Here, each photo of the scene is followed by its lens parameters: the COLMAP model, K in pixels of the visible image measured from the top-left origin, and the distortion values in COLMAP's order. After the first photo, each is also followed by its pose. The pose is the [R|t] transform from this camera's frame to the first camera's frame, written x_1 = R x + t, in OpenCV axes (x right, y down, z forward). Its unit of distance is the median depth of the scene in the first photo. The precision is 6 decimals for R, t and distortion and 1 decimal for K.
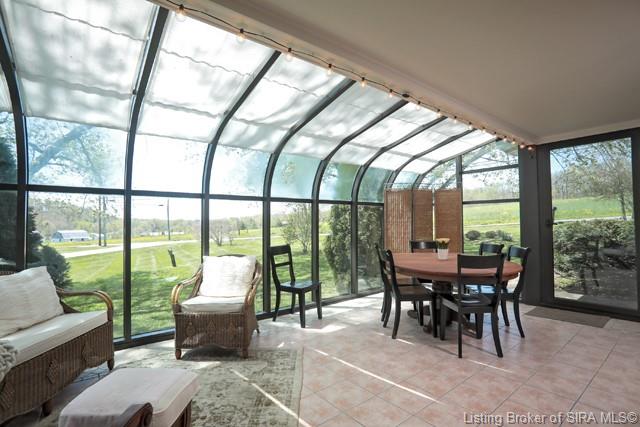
lens RADIAL K [[313.2, 0, 319.1], [0, 313.2, 203.4], [0, 0, 1]] dist [-0.028954, 0.004755]
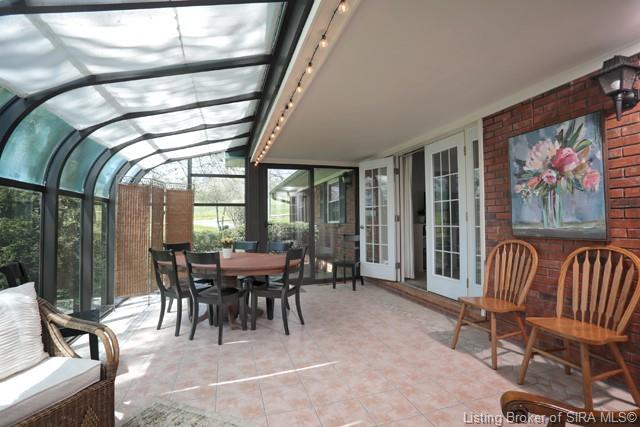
lens RADIAL K [[313.2, 0, 321.1], [0, 313.2, 211.5], [0, 0, 1]] dist [-0.028954, 0.004755]
pose [[0.369363, 0.034517, 0.928644, -0.626798], [-0.053141, 0.998459, -0.015975, 0.028585], [-0.927765, -0.043449, 0.370628, 0.434840]]
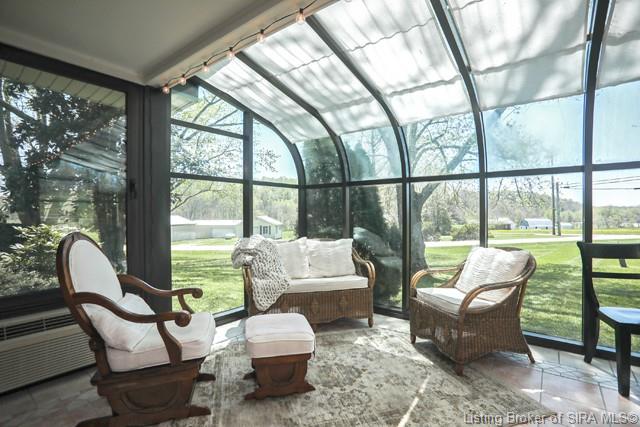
lens RADIAL K [[313.2, 0, 318.7], [0, 313.2, 209.4], [0, 0, 1]] dist [-0.028954, 0.004755]
pose [[0.244677, -0.009350, -0.969560, 0.433434], [0.063182, 0.997982, 0.006320, 0.044169], [0.967544, -0.062806, 0.244774, 0.469067]]
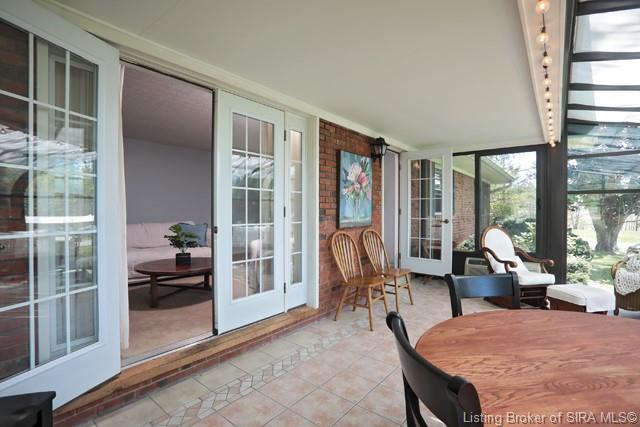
lens RADIAL K [[313.2, 0, 321.1], [0, 313.2, 216.1], [0, 0, 1]] dist [-0.028954, 0.004755]
pose [[-0.973848, 0.011209, -0.226922, 0.920139], [0.022583, 0.998612, -0.047592, 0.069164], [0.226074, -0.051472, -0.972749, 1.473460]]
